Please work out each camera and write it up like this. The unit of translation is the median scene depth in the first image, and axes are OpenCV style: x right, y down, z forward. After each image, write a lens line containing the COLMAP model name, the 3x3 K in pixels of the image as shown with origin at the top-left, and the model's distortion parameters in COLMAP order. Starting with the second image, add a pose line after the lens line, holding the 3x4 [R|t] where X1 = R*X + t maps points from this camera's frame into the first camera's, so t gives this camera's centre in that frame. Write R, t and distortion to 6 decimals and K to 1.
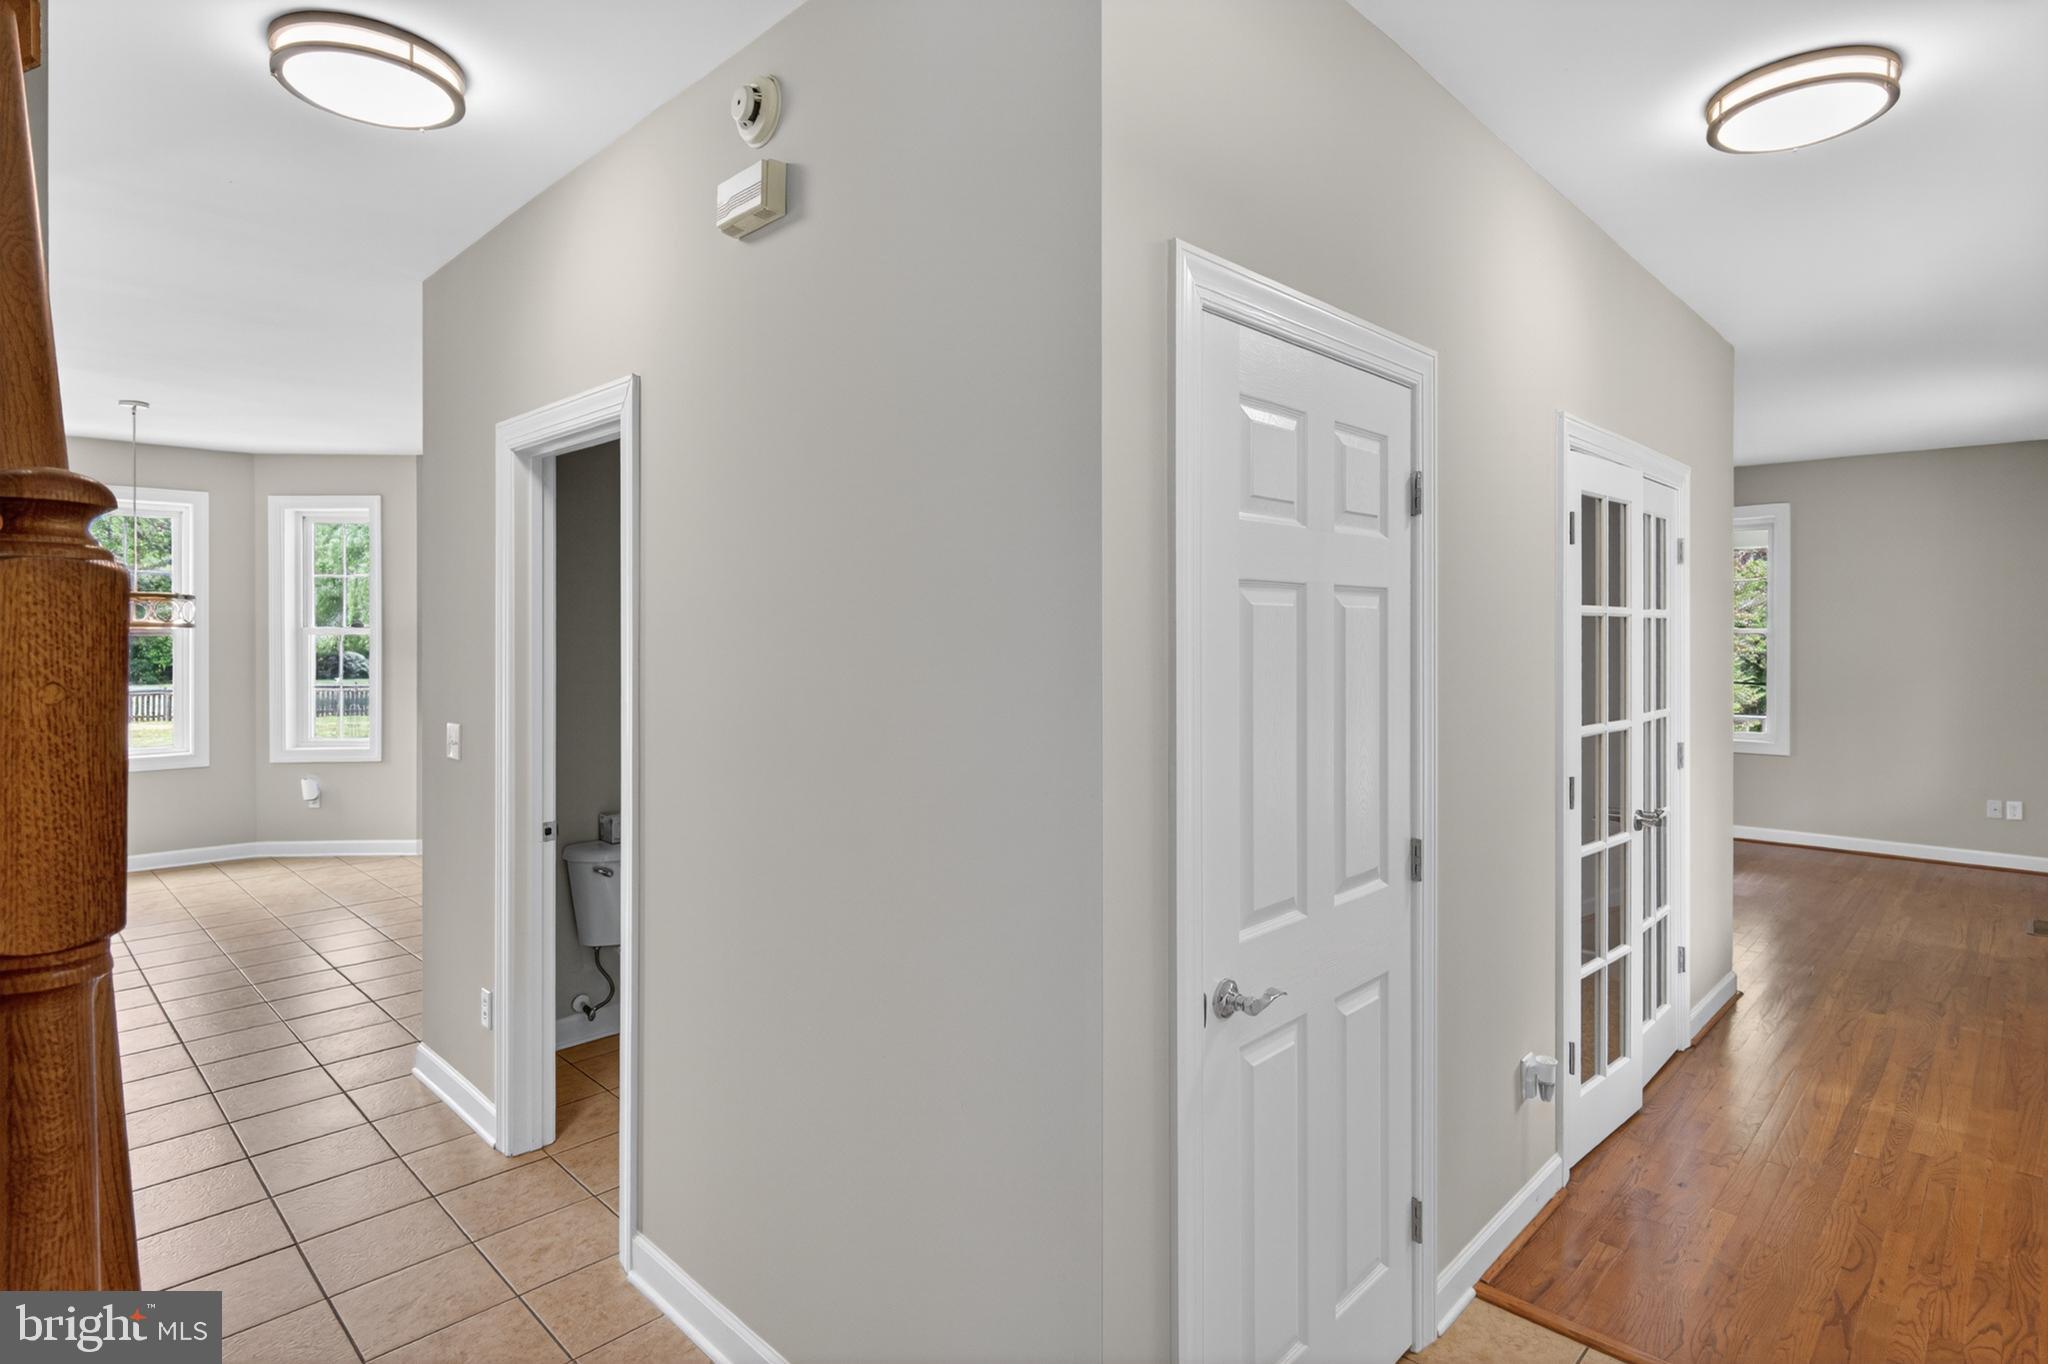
lens RADIAL K [[1065.7, 0, 1055.6], [0, 1065.7, 639.0], [0, 0, 1]] dist [0.006895, -0.003592]
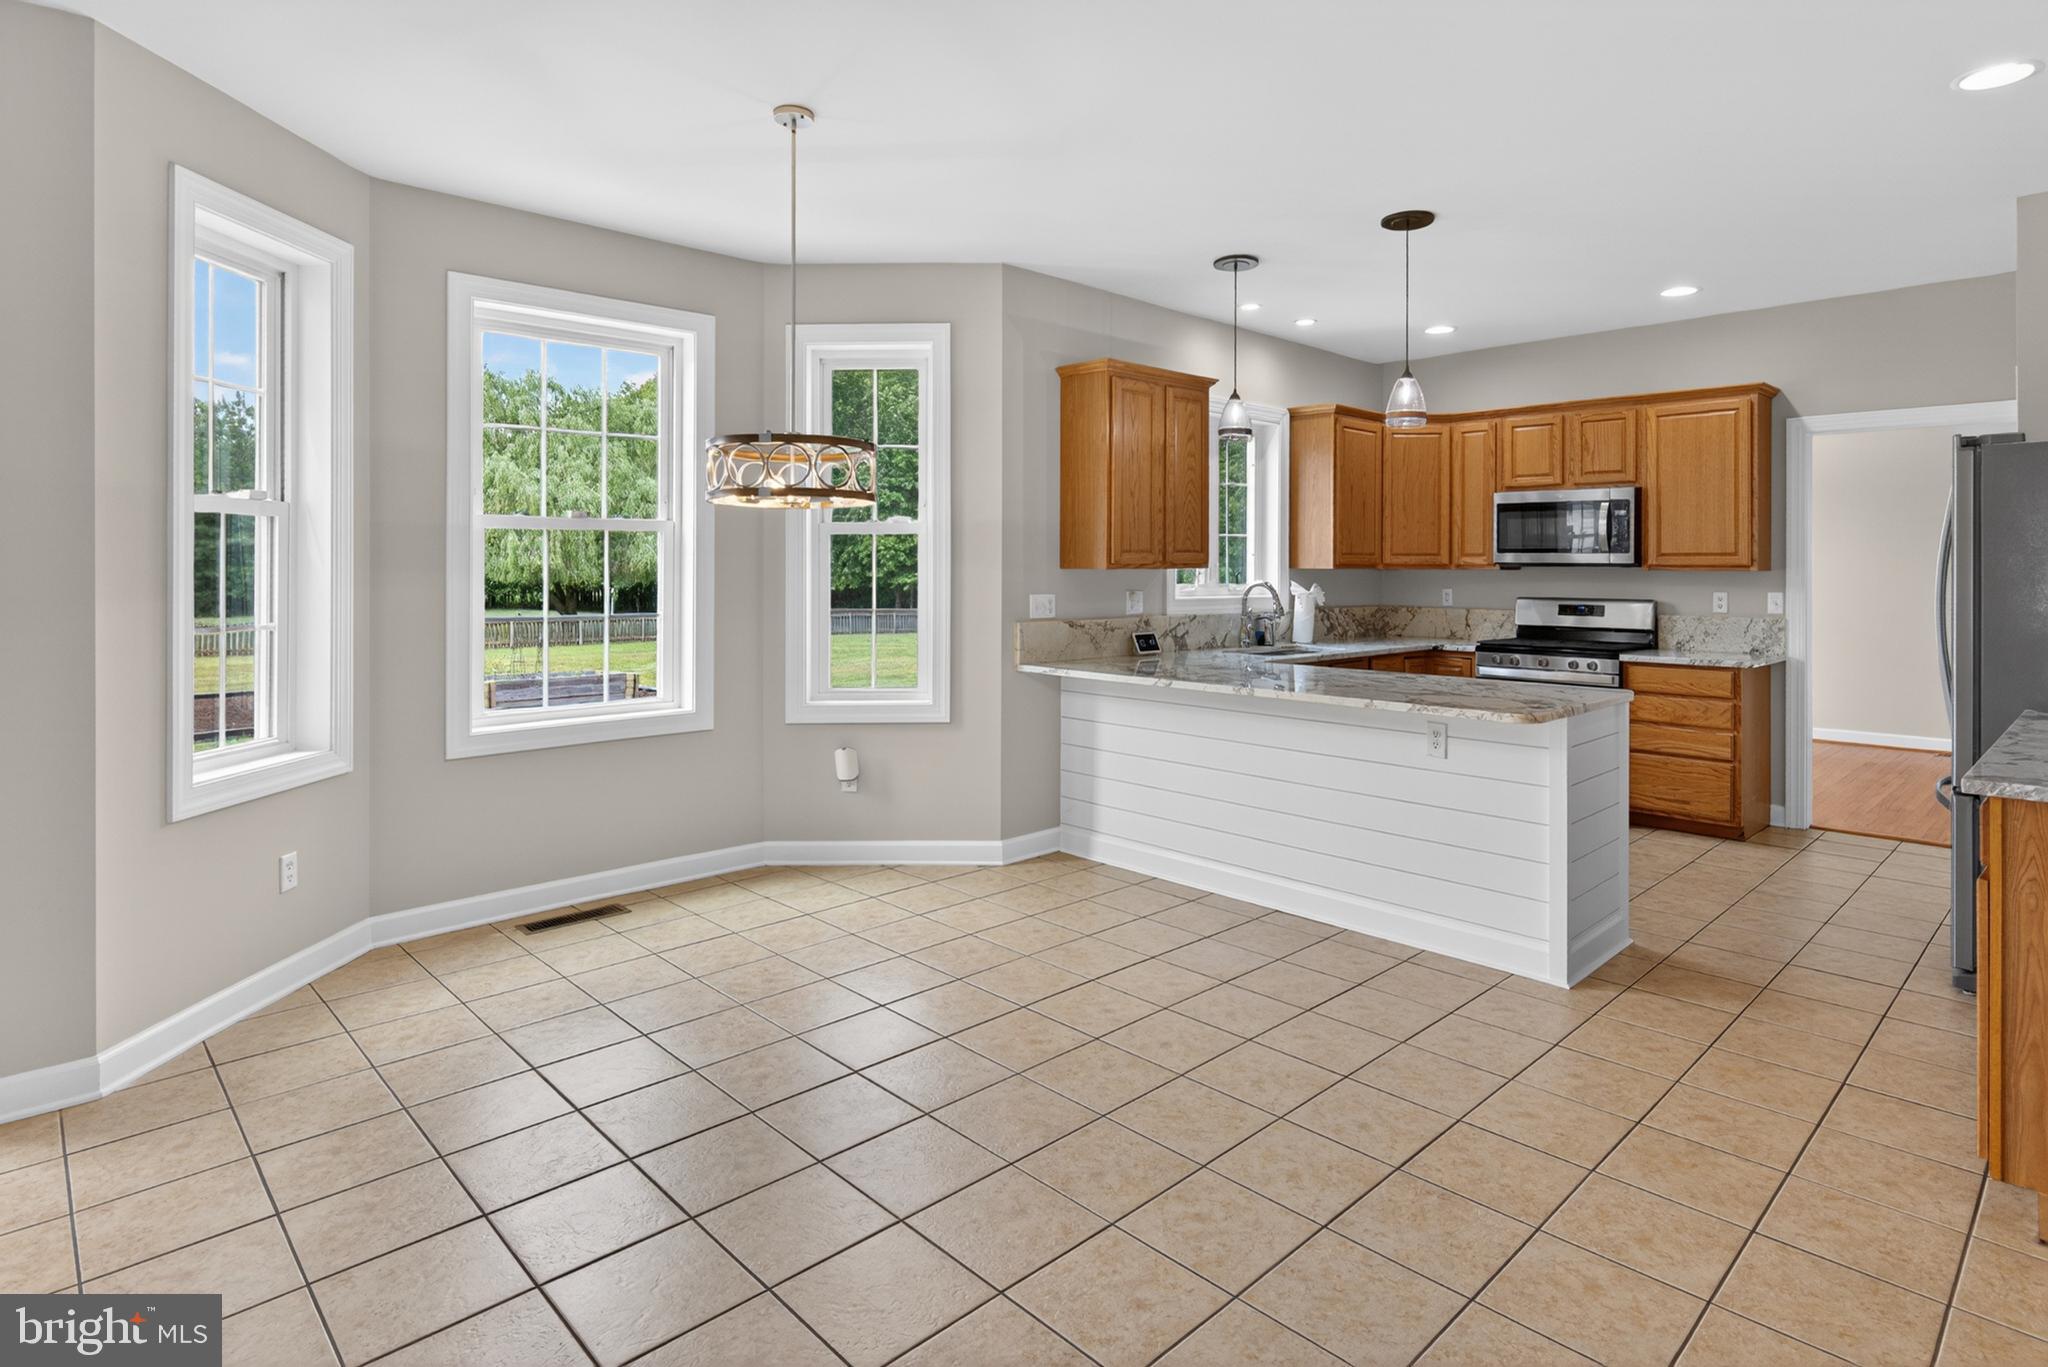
lens RADIAL K [[1065.7, 0, 1041.6], [0, 1065.7, 564.7], [0, 0, 1]] dist [0.006895, -0.003592]
pose [[0.999008, 0.001004, -0.044529, -0.544669], [-0.001353, 0.999969, -0.007807, 0.021118], [0.044520, 0.007860, 0.998978, 0.340197]]
